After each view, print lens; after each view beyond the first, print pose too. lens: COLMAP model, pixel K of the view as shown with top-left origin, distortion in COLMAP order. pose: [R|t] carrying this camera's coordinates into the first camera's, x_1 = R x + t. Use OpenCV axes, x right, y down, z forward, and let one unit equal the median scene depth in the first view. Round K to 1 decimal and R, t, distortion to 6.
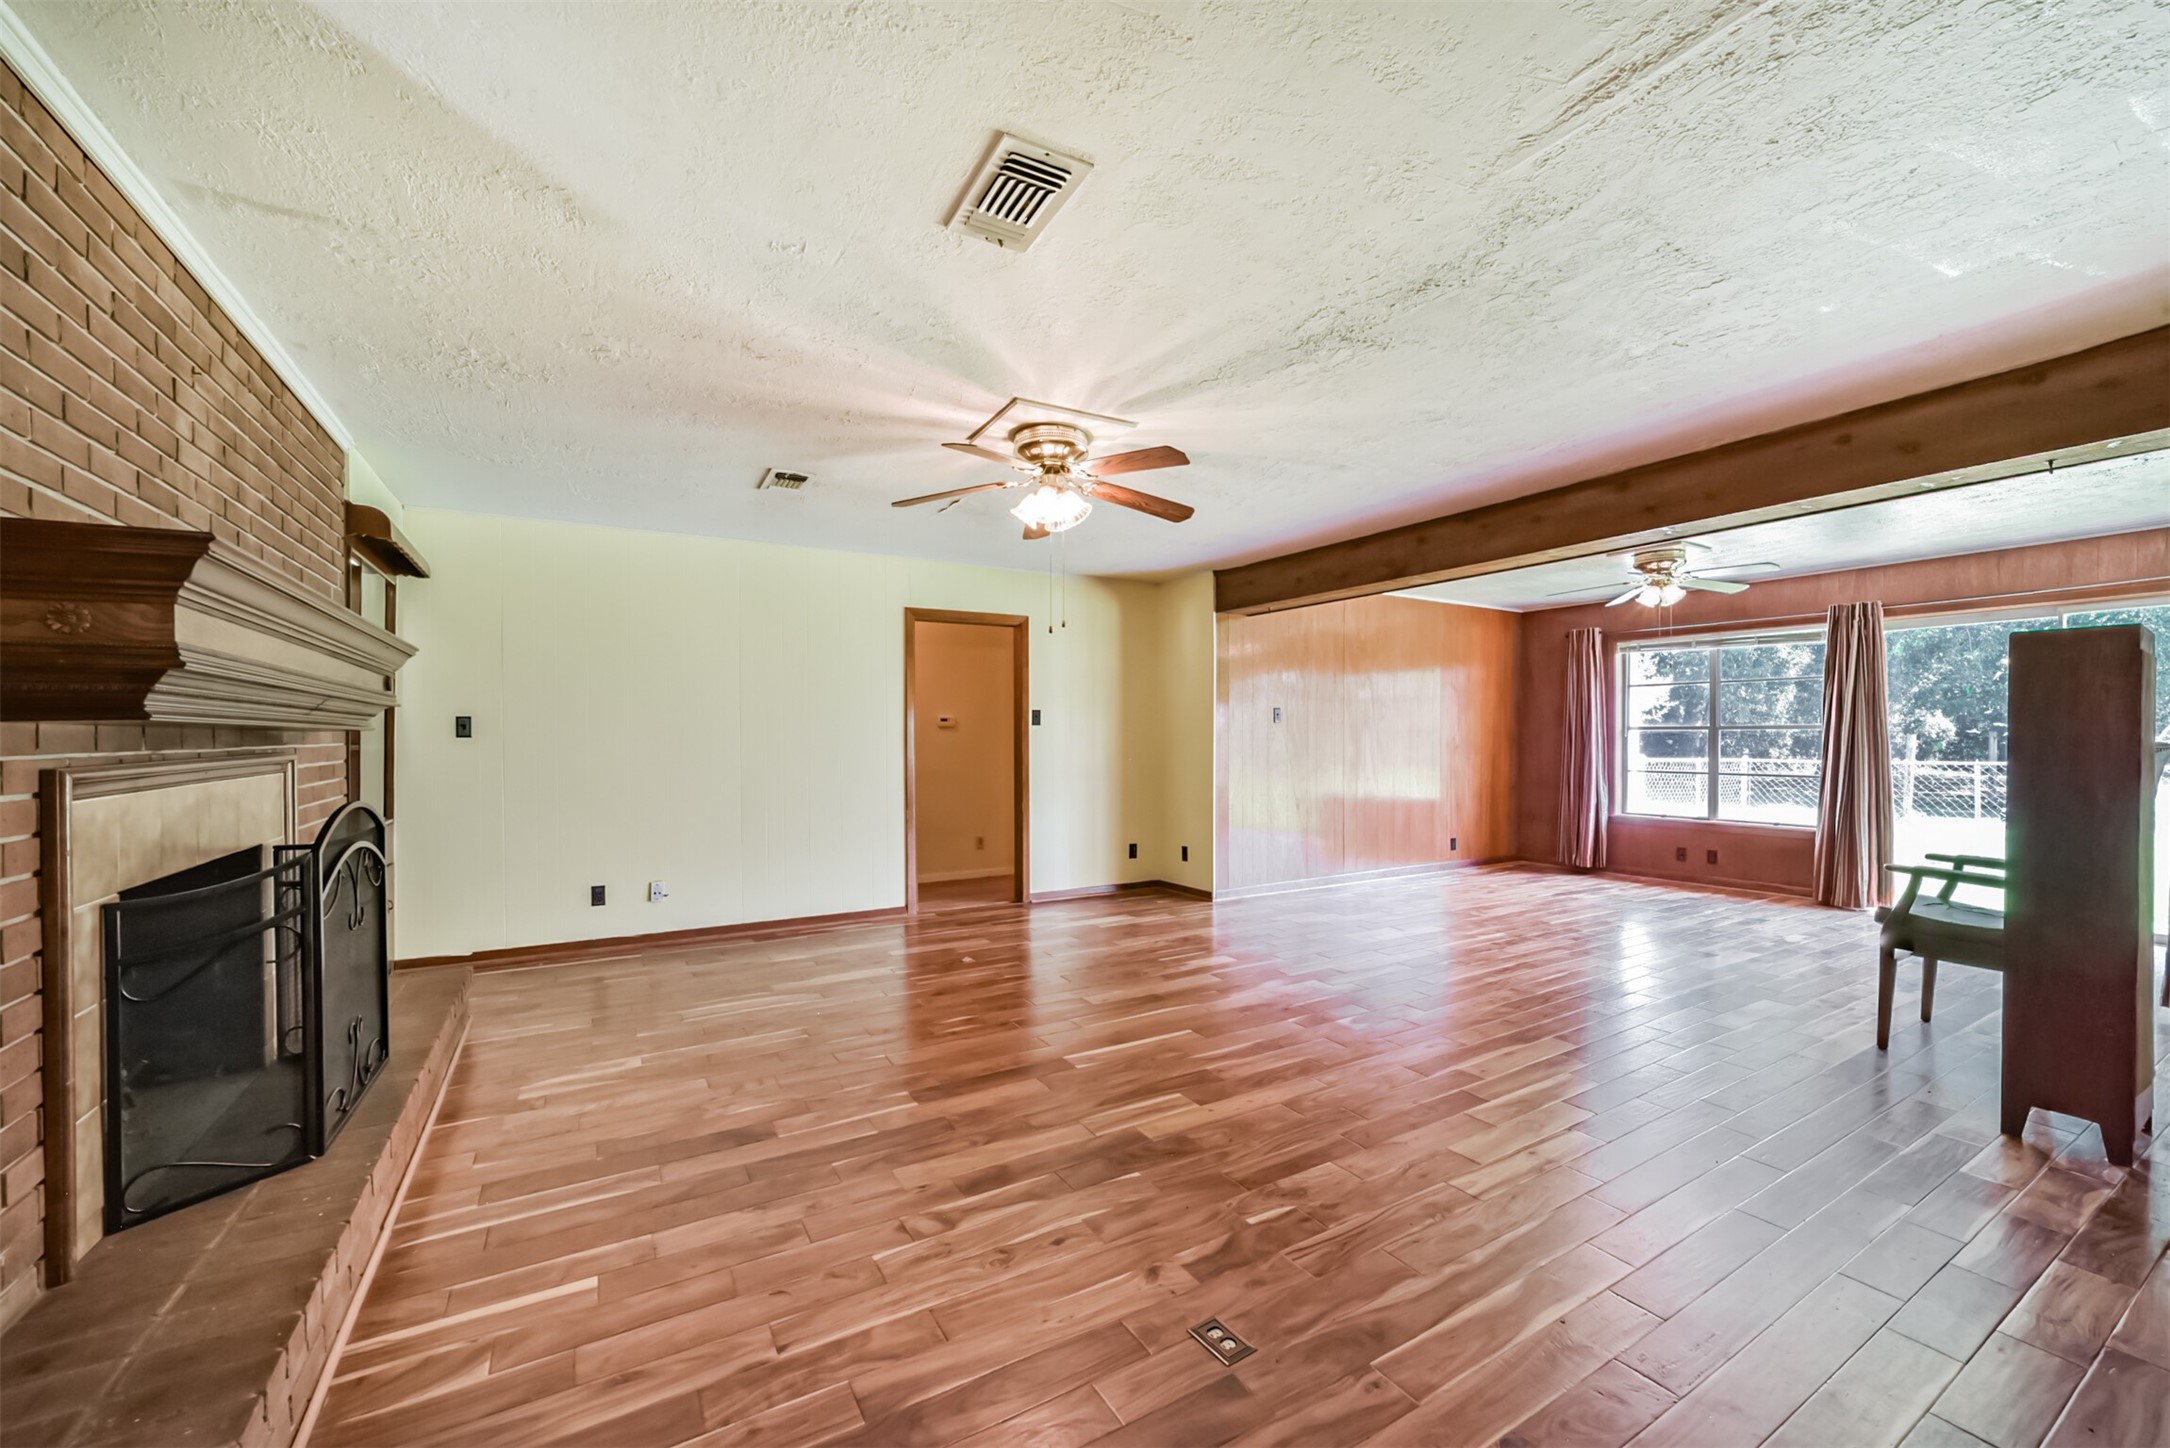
lens RADIAL K [[840.7, 0, 1086.9], [0, 840.7, 730.8], [0, 0, 1]] dist [-0.012194, 0.007075]
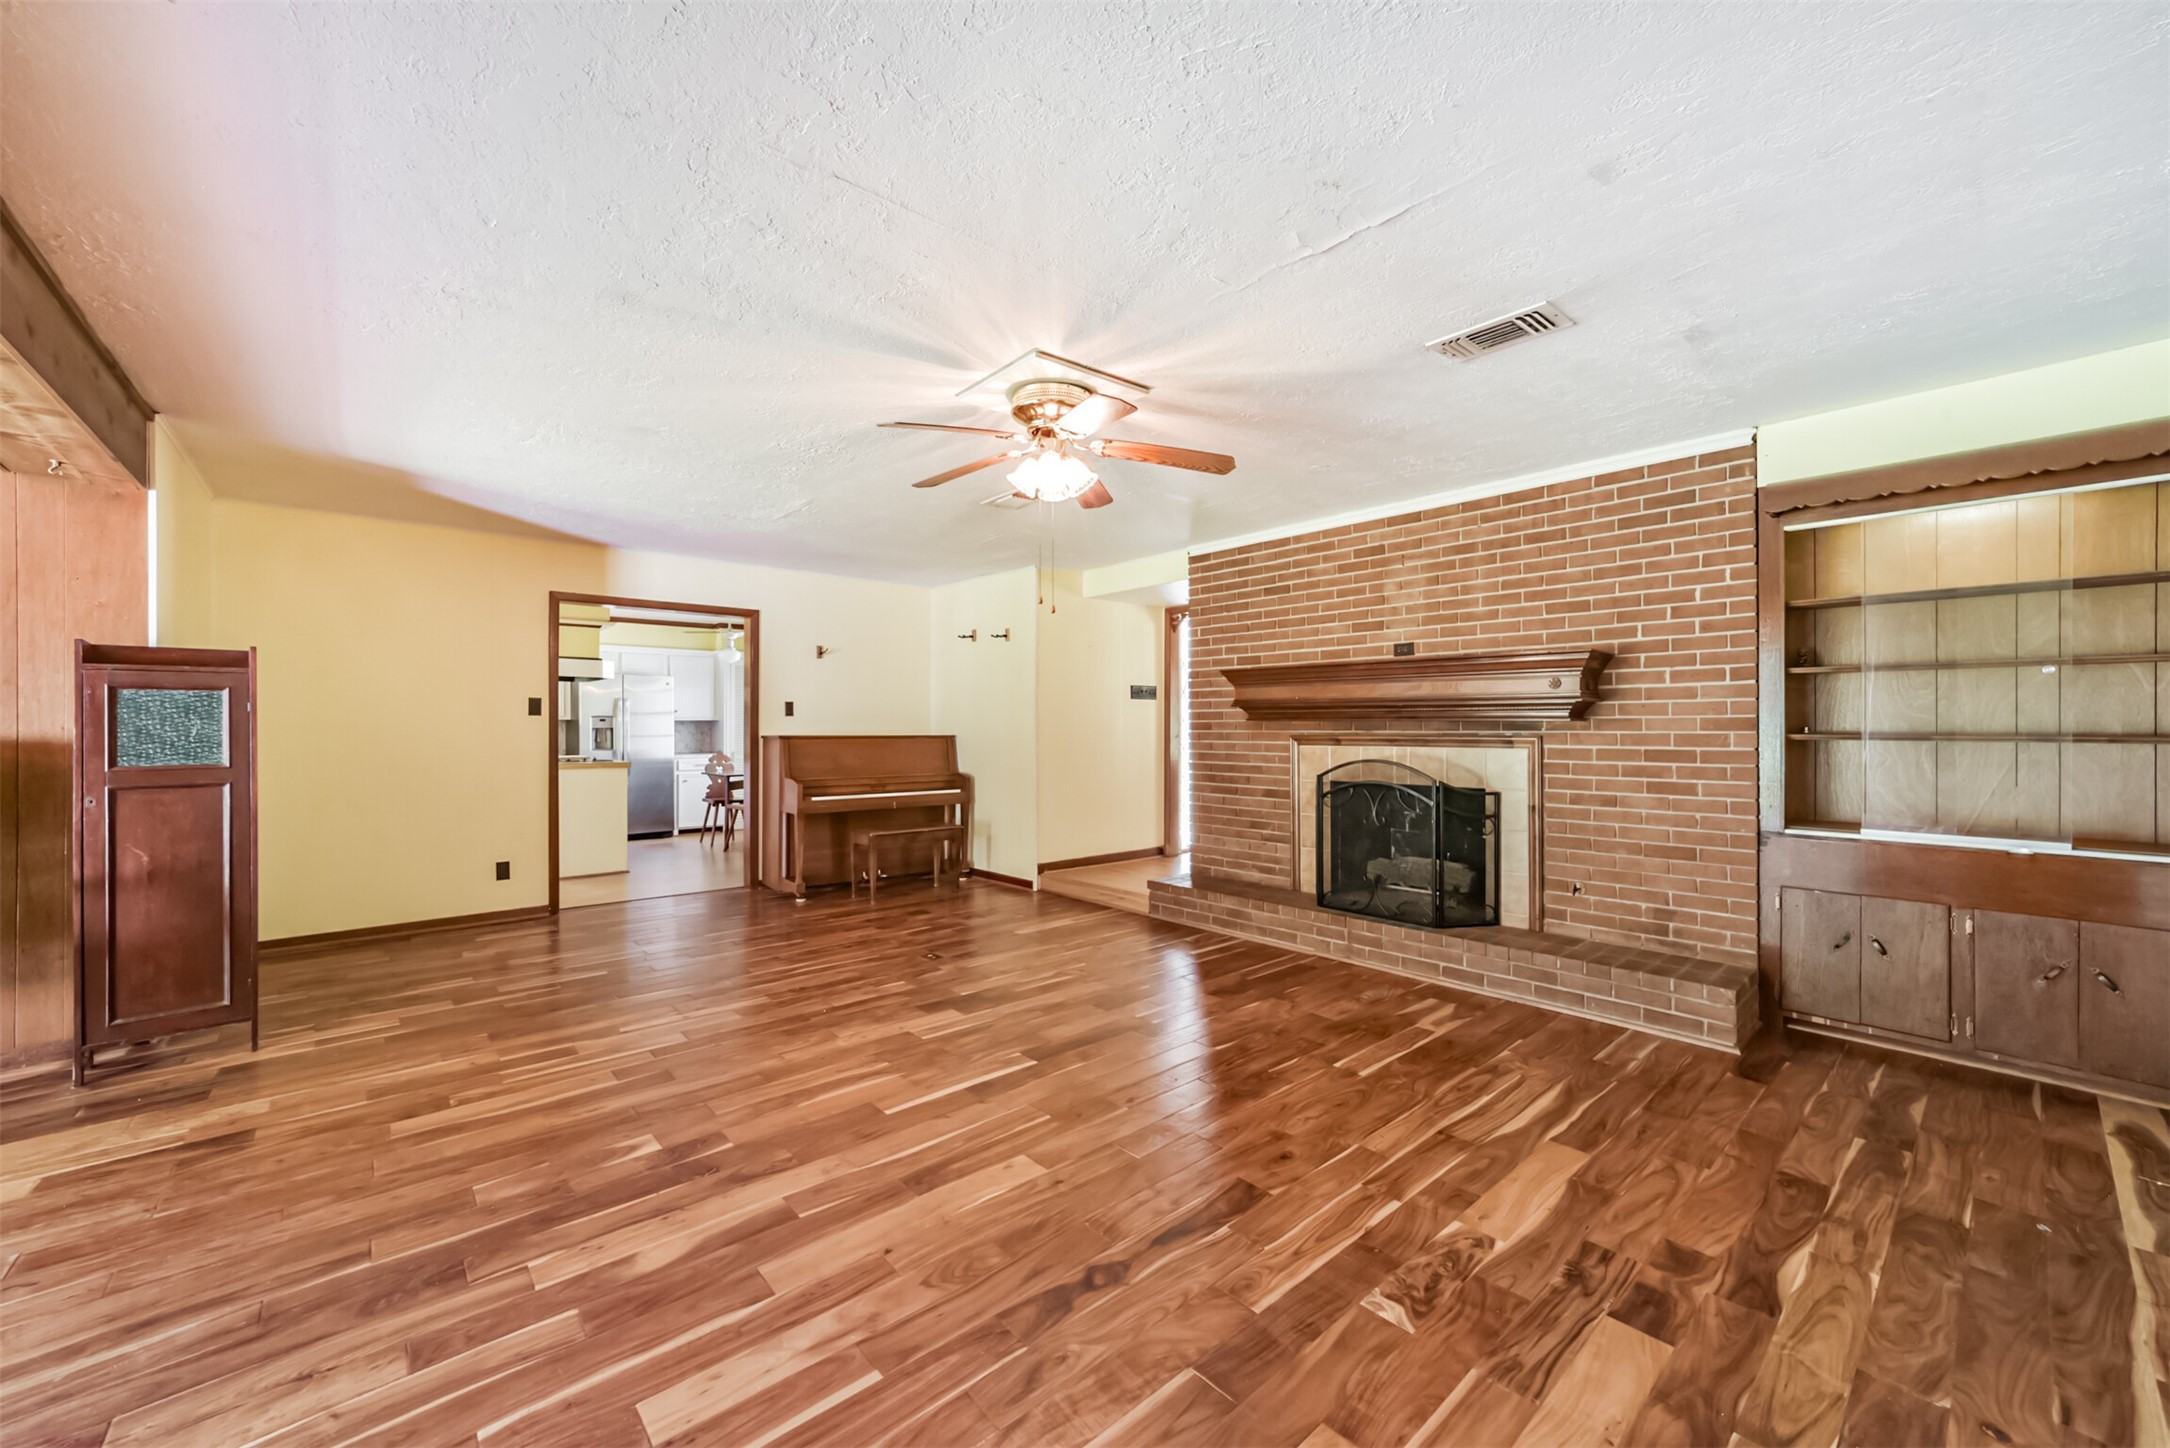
lens RADIAL K [[840.7, 0, 1086.9], [0, 840.7, 730.8], [0, 0, 1]] dist [-0.012194, 0.007075]
pose [[-0.982087, 0.002668, -0.188410, 0.091145], [0.001057, 0.999962, 0.008649, 0.003052], [0.188426, 0.008295, -0.982052, 1.870580]]
